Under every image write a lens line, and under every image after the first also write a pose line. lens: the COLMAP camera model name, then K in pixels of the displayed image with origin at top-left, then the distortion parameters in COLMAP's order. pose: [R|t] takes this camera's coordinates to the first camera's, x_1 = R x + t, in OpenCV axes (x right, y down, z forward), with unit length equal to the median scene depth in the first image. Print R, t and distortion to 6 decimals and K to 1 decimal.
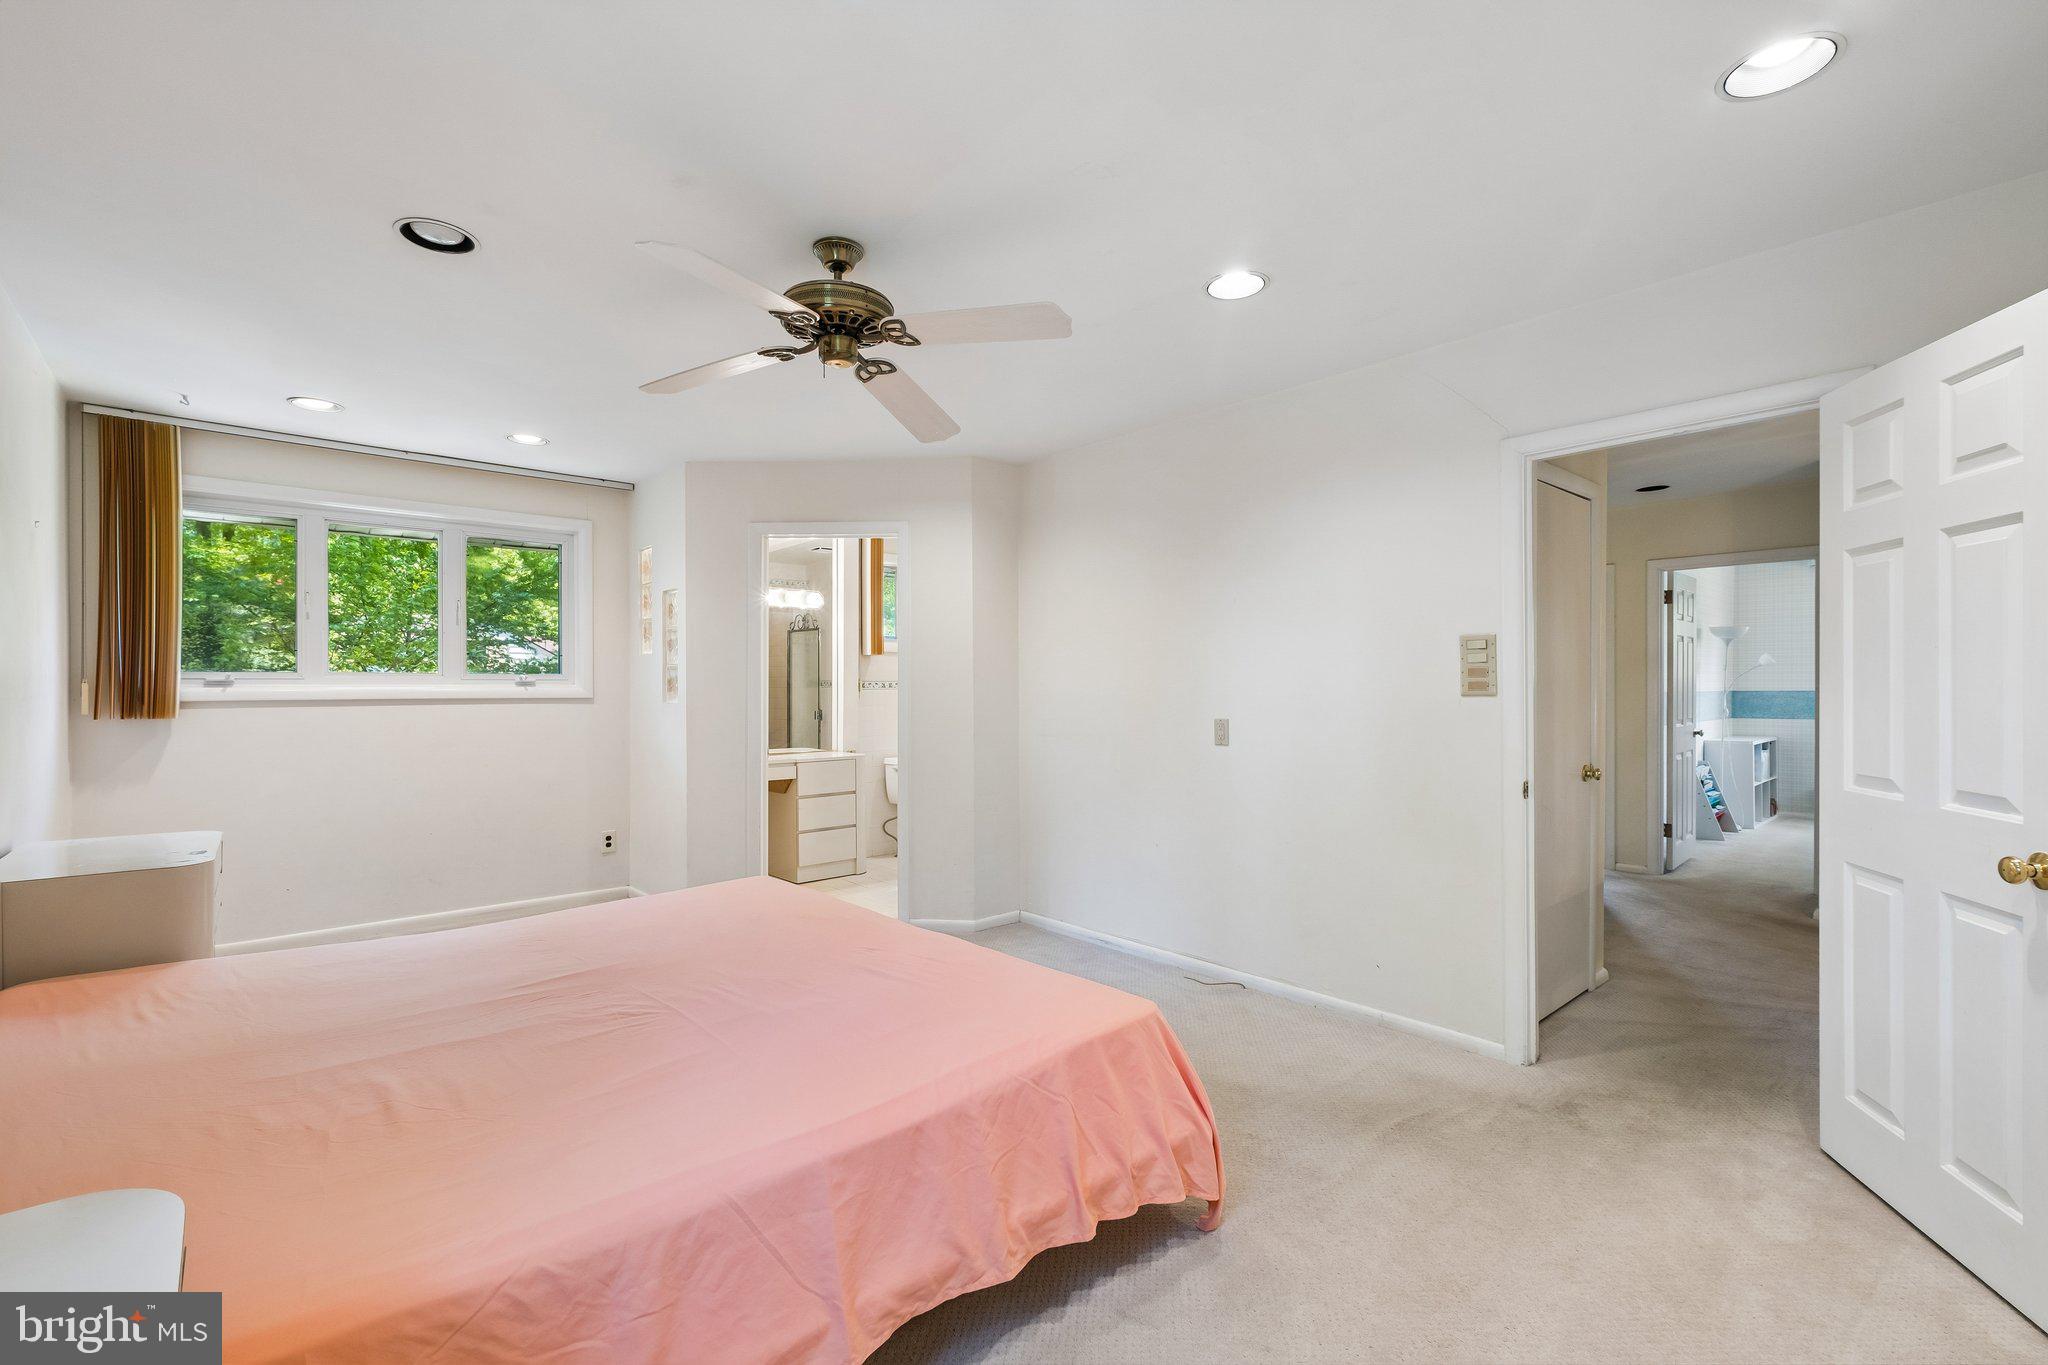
lens RADIAL K [[905.0, 0, 1014.3], [0, 905.0, 683.5], [0, 0, 1]] dist [-0.001711, 0.000322]
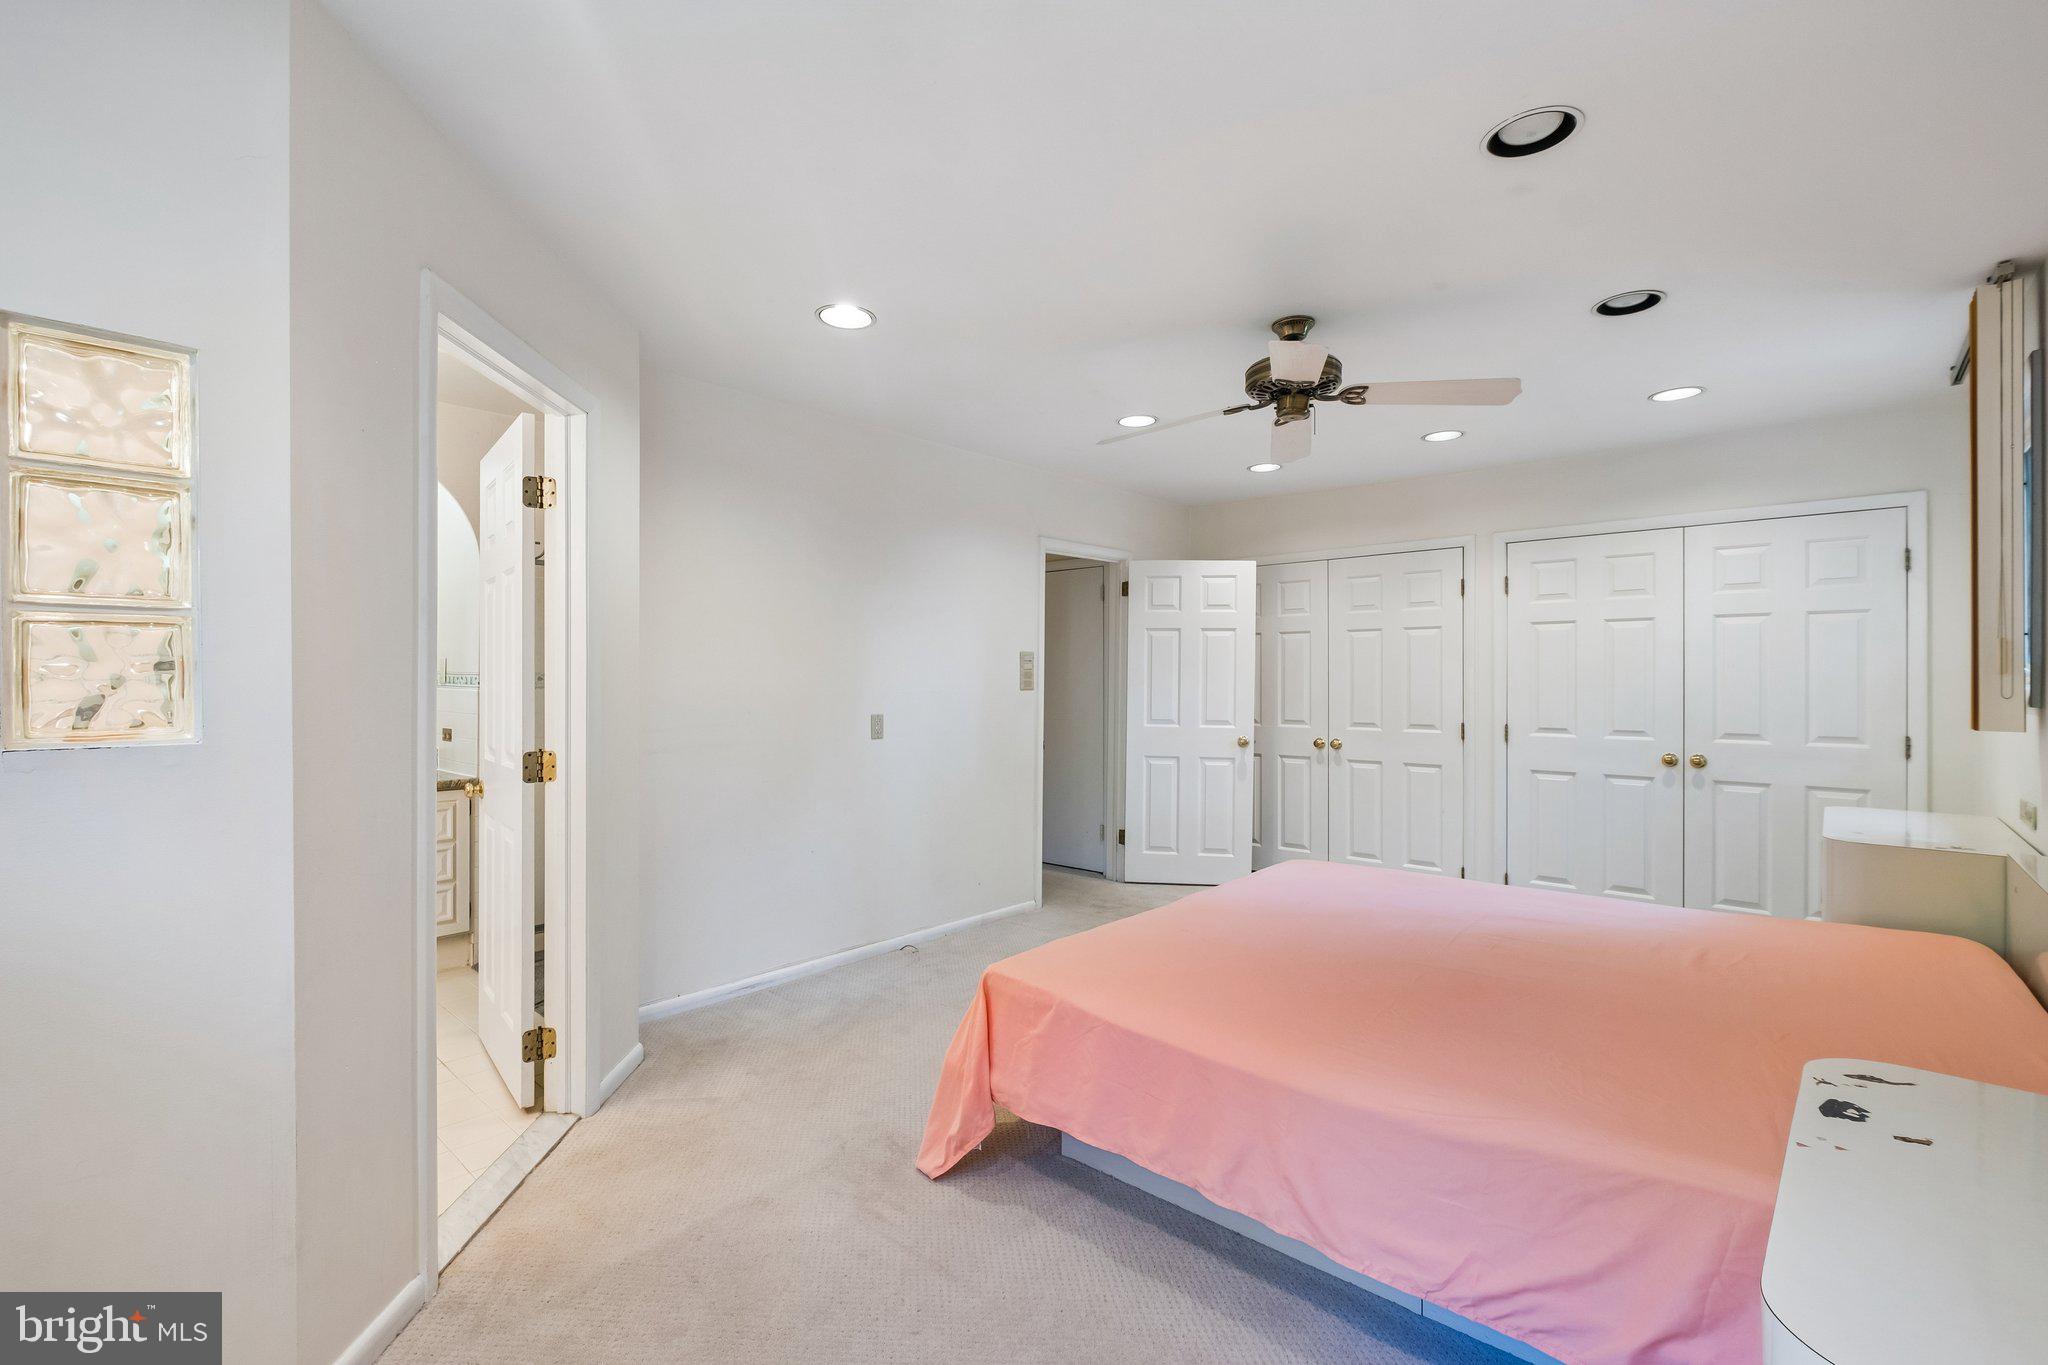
lens RADIAL K [[905.0, 0, 1014.4], [0, 905.0, 682.7], [0, 0, 1]] dist [-0.001711, 0.000322]
pose [[-0.114927, -0.004746, 0.993363, -0.869754], [-0.008150, 0.999959, 0.003835, -0.004022], [-0.993340, -0.007655, -0.114961, 0.971248]]
